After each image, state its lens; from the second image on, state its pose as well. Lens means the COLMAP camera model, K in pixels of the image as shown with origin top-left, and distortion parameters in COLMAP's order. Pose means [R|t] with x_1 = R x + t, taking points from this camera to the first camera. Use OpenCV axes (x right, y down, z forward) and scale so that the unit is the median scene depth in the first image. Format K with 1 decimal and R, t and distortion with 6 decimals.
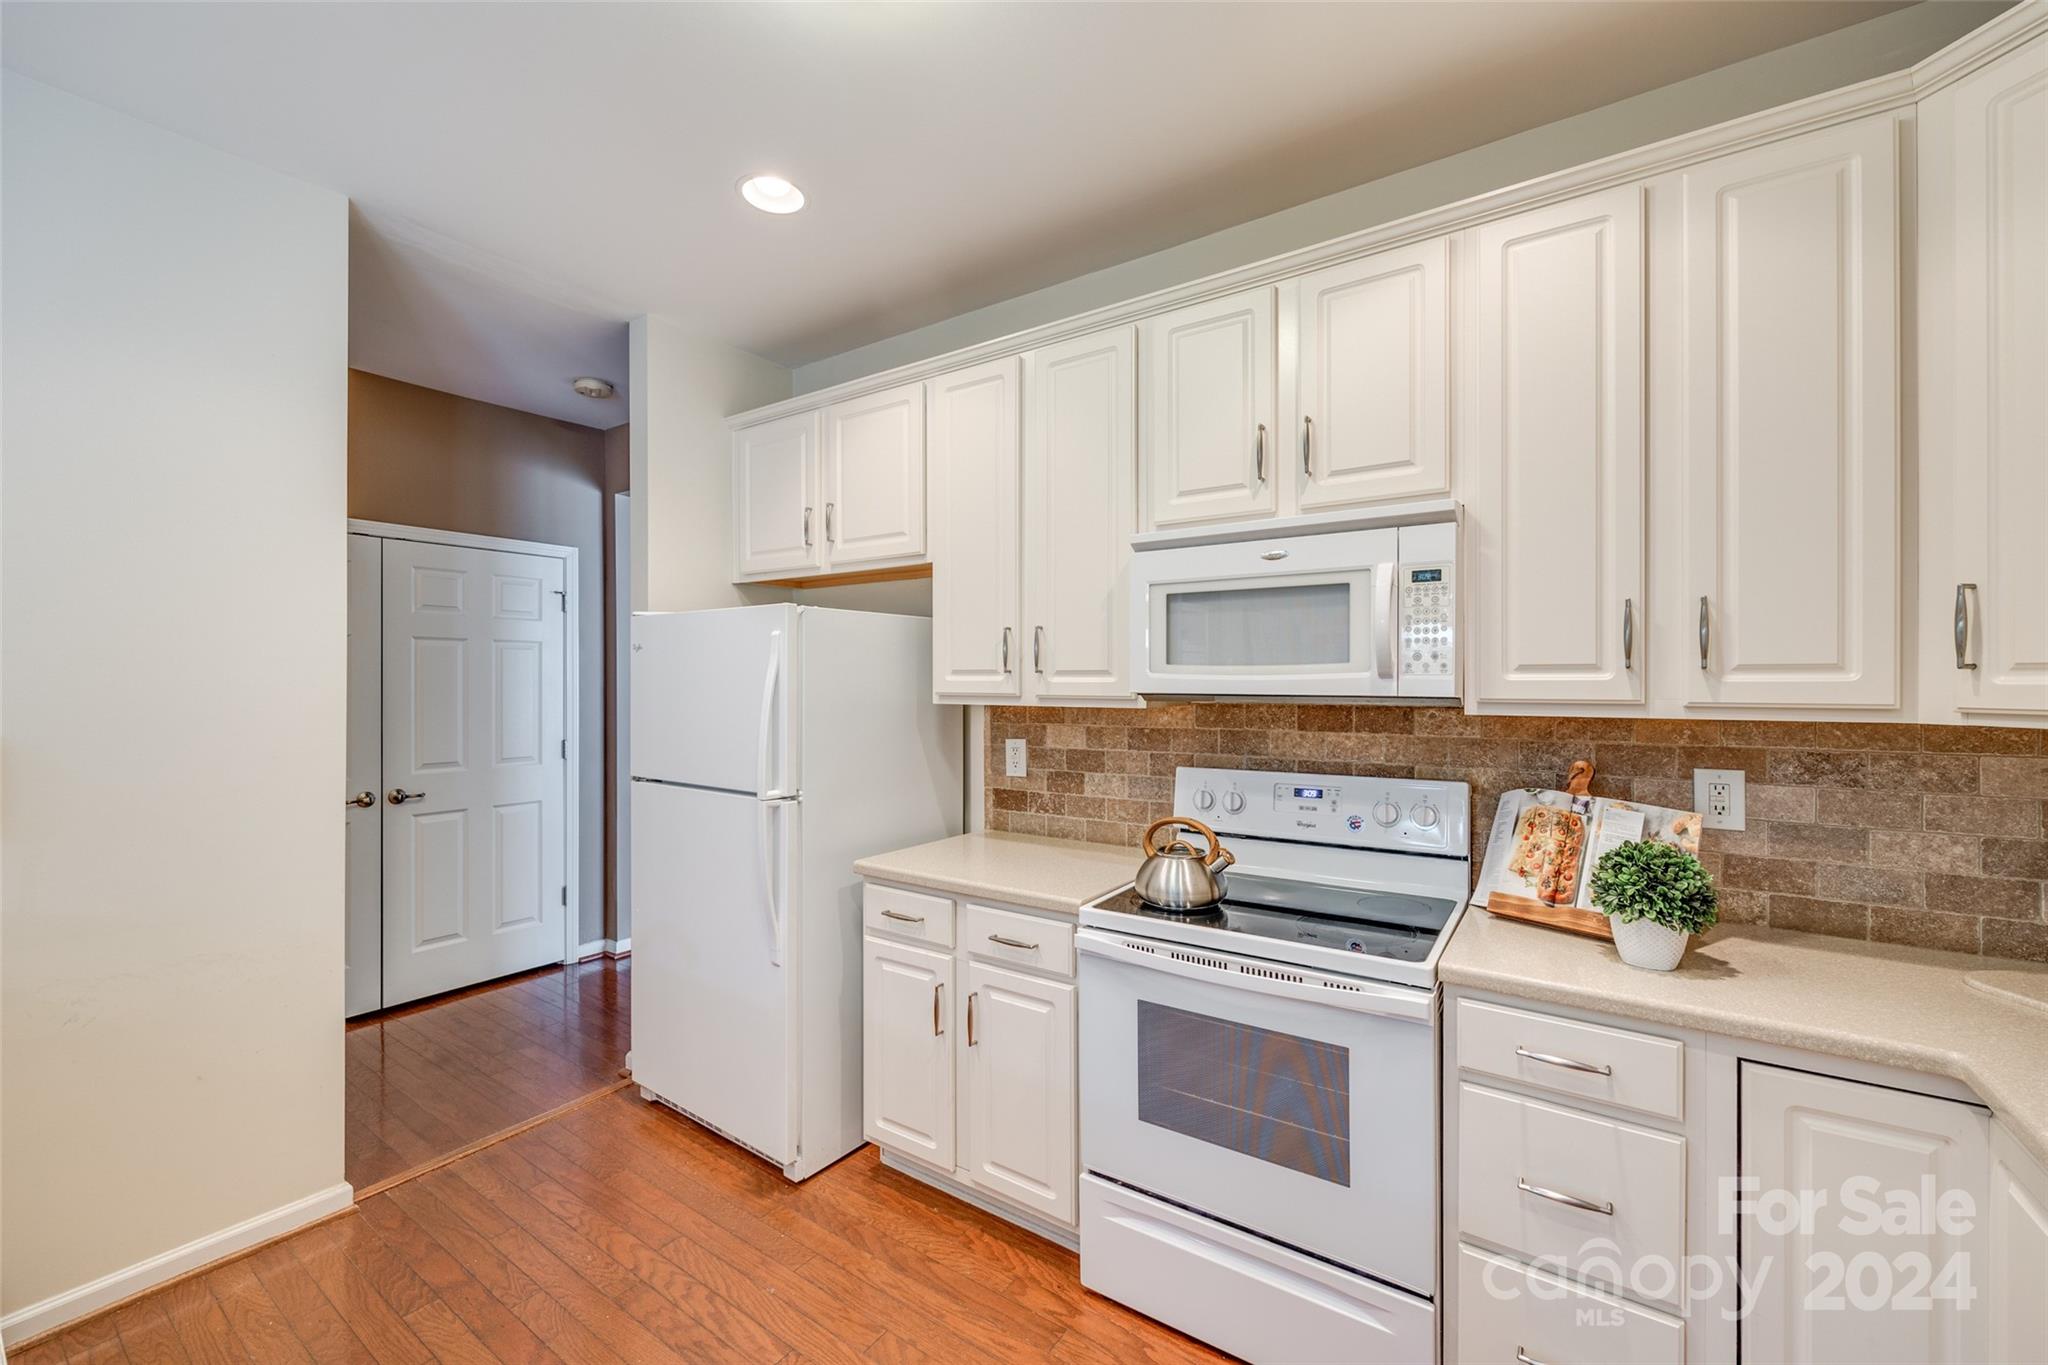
lens RADIAL K [[832.1, 0, 1017.3], [0, 832.1, 679.2], [0, 0, 1]] dist [0.001746, 0.000118]
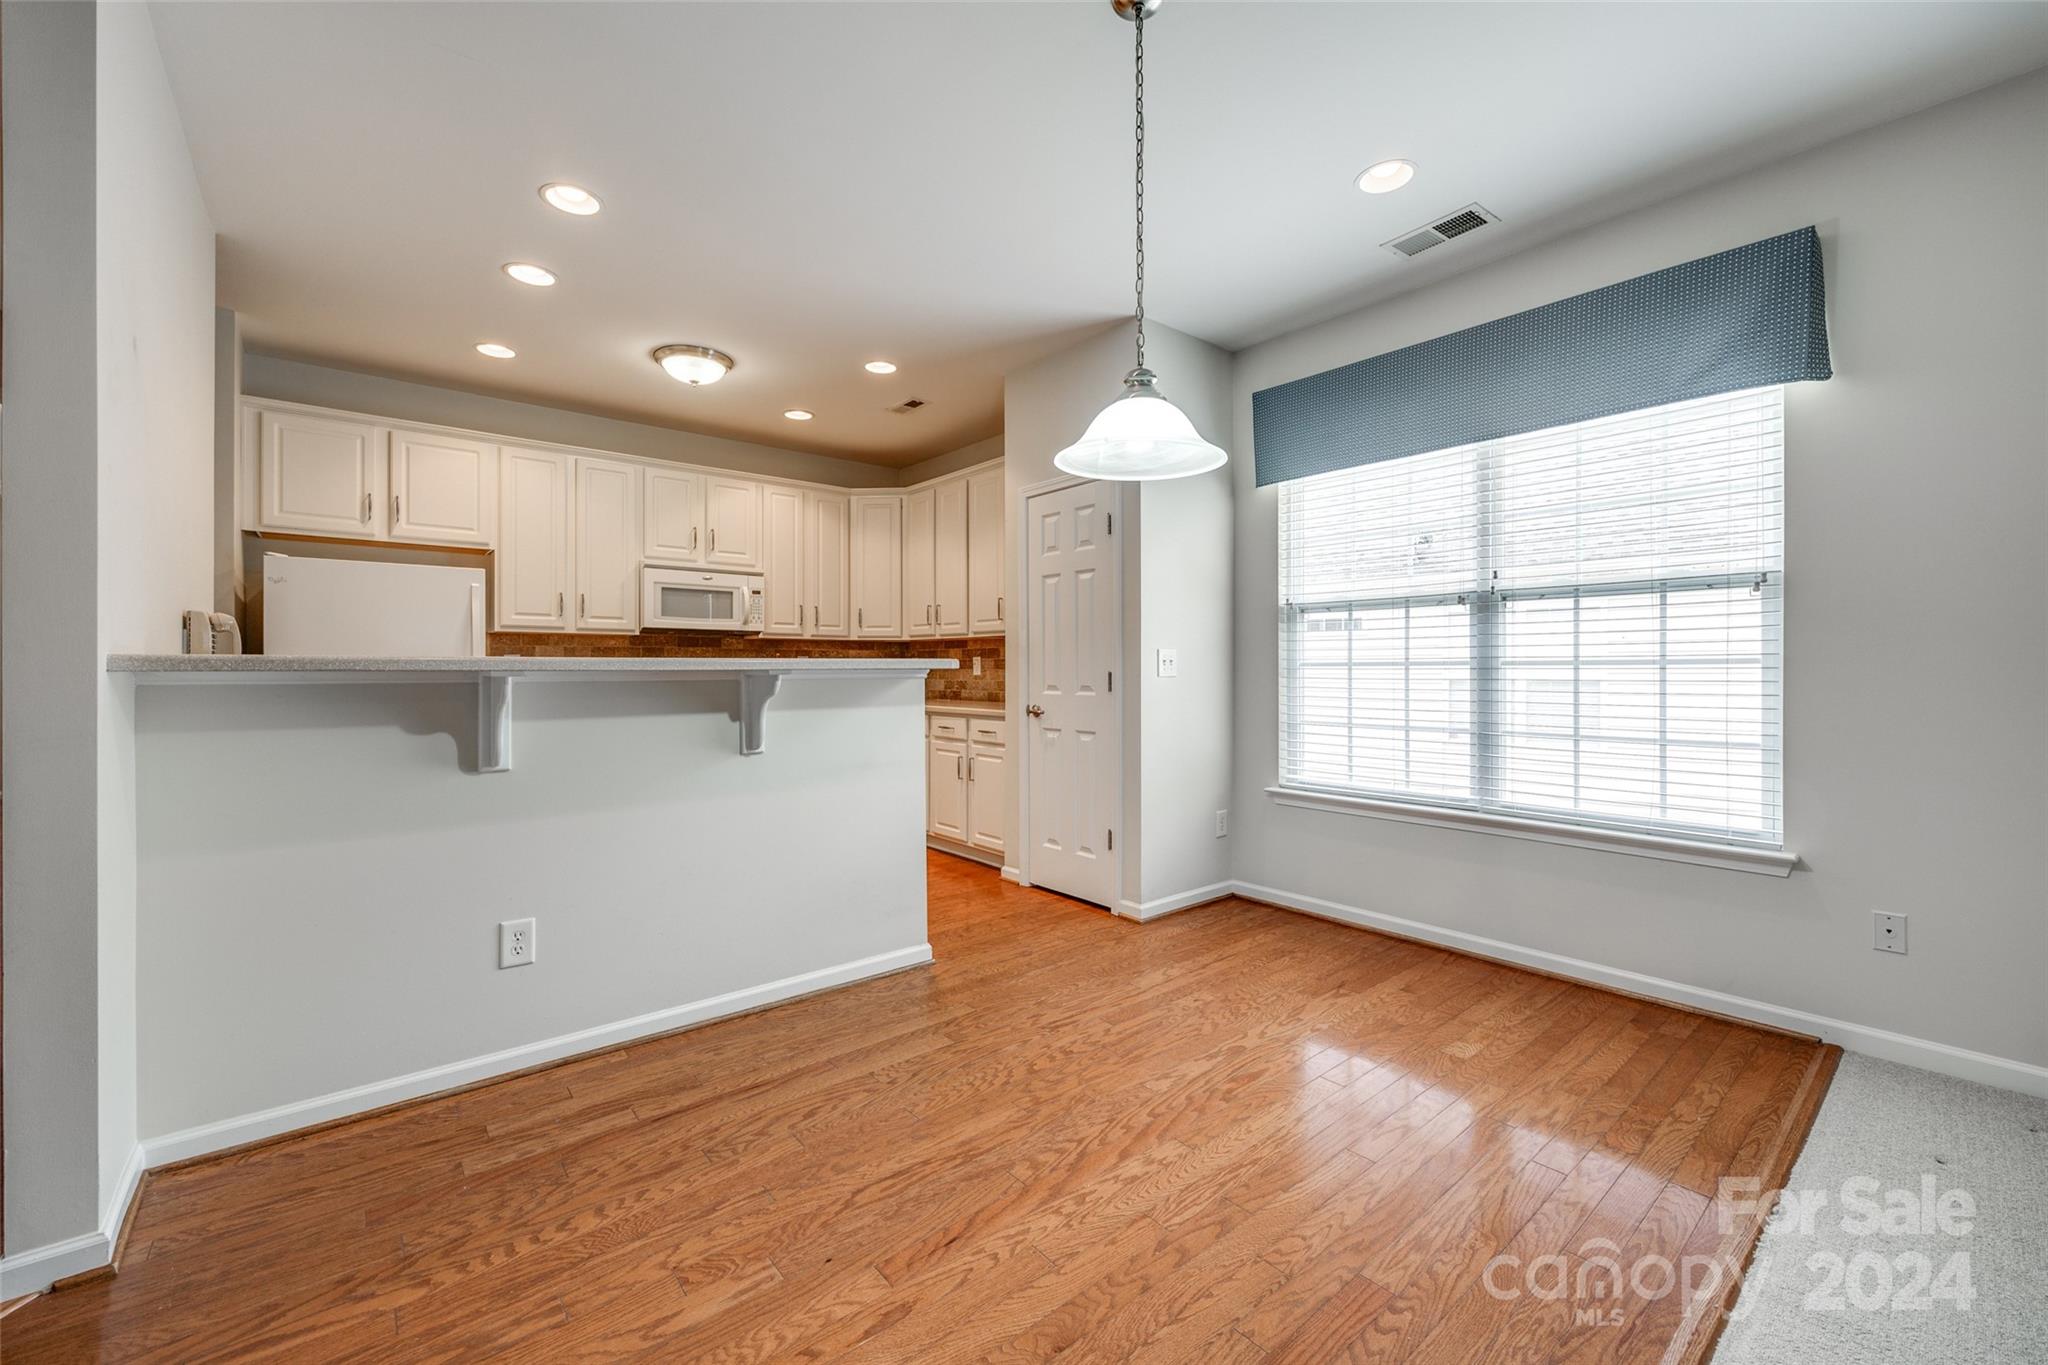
lens RADIAL K [[832.1, 0, 1017.3], [0, 832.1, 679.2], [0, 0, 1]] dist [0.001746, 0.000118]
pose [[0.268586, -0.013023, 0.963168, -1.831552], [-0.002803, 0.999894, 0.014301, 0.124823], [-0.963252, -0.006541, 0.268521, -0.639027]]
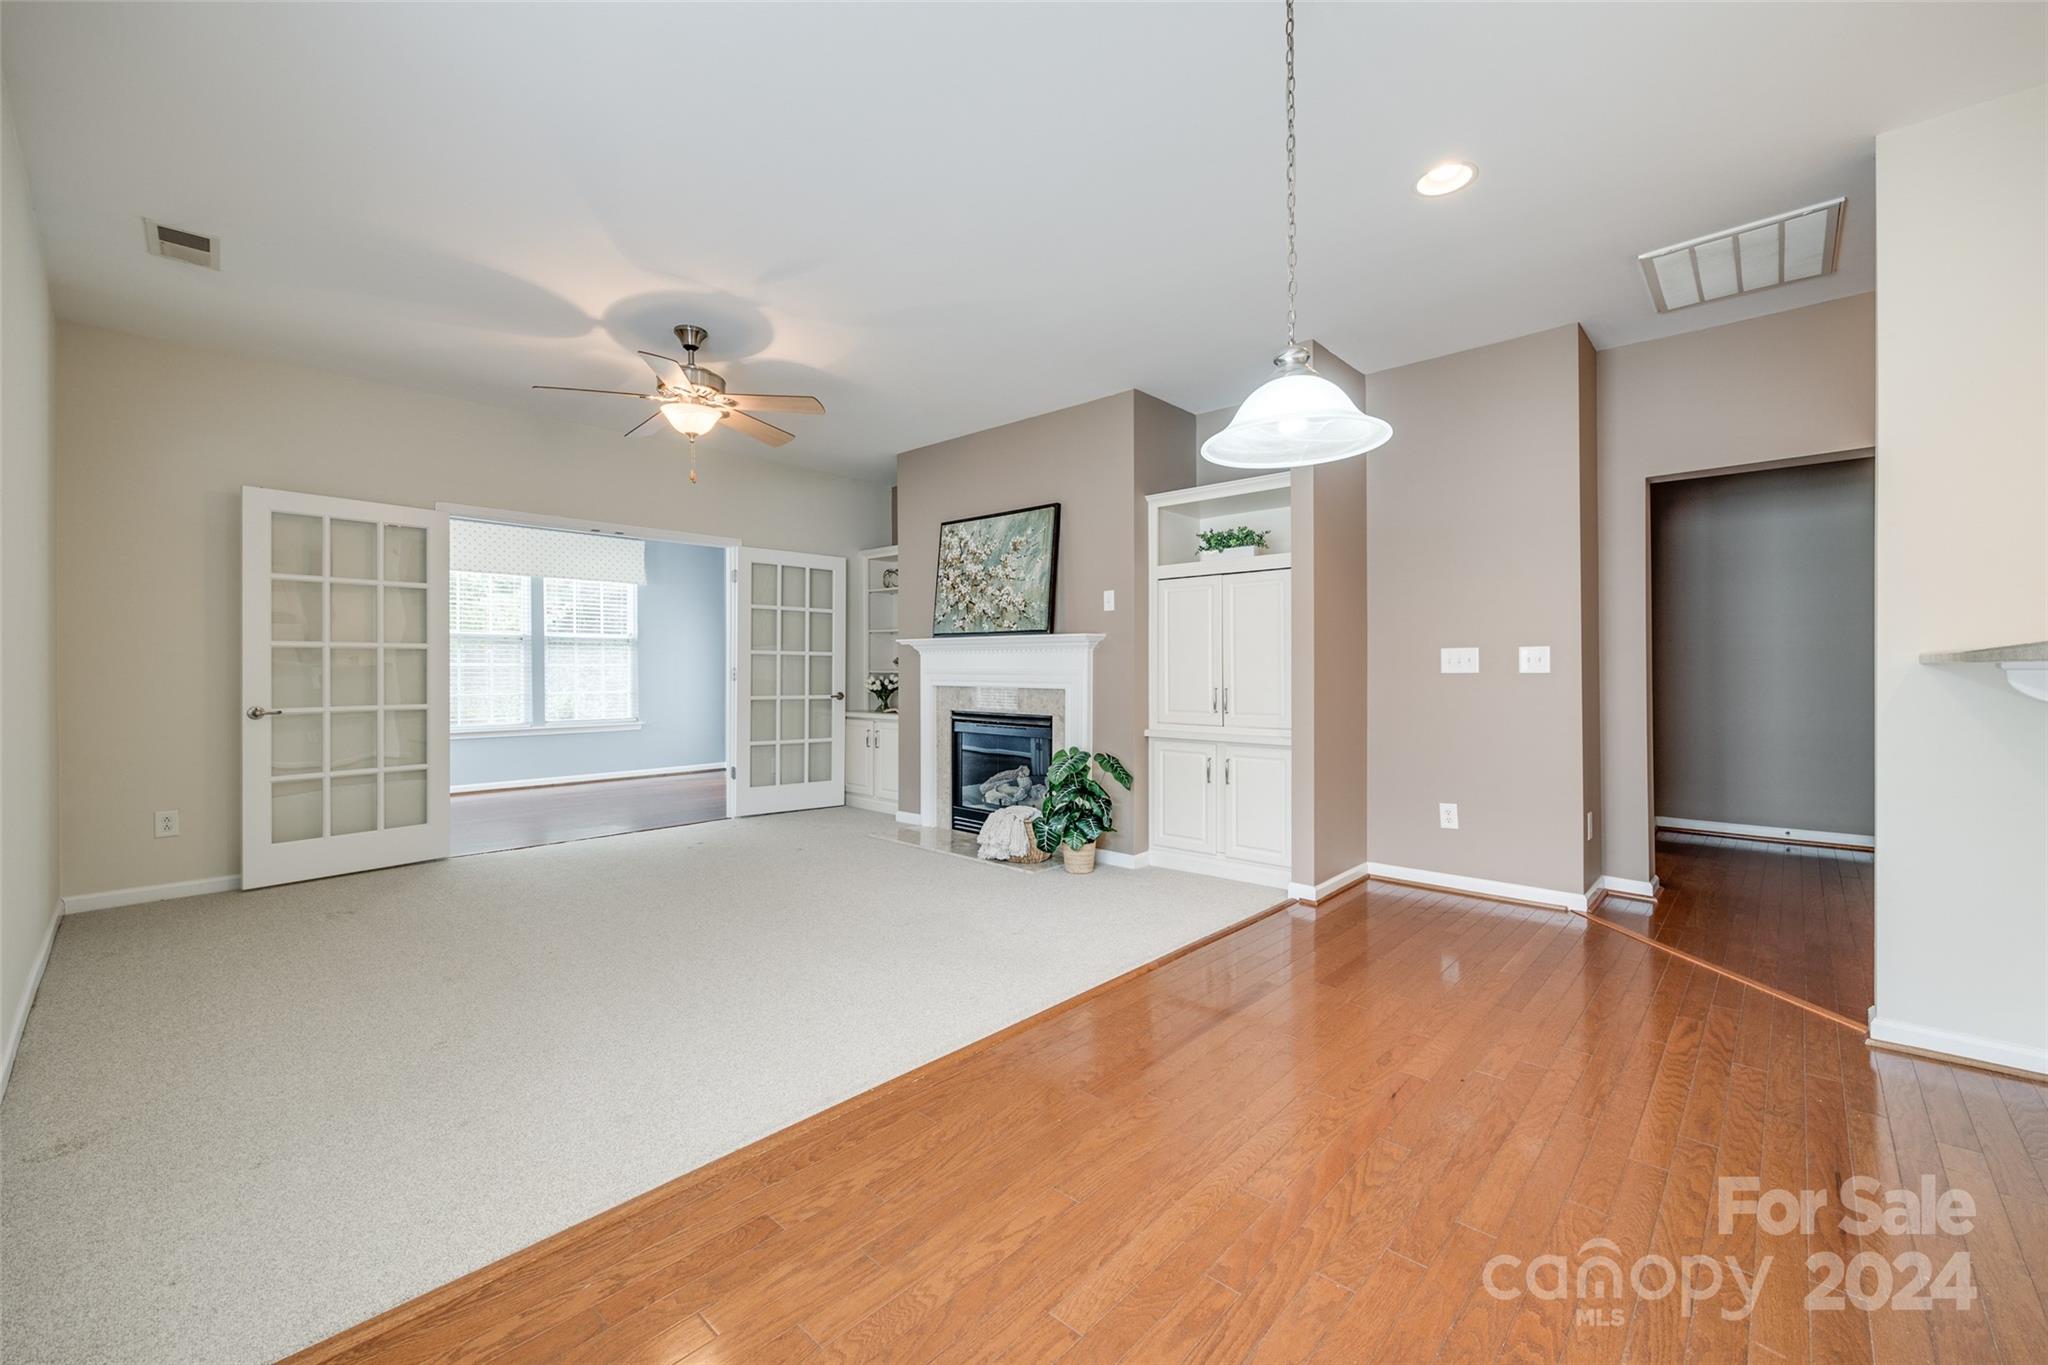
lens RADIAL K [[821.5, 0, 1022.9], [0, 821.5, 667.2], [0, 0, 1]] dist [-0.001580, 0.000002]
pose [[-0.141704, -0.000657, -0.989909, -0.018949], [0.007765, 0.999968, -0.001775, 0.127706], [0.989879, -0.007938, -0.141695, -0.681570]]
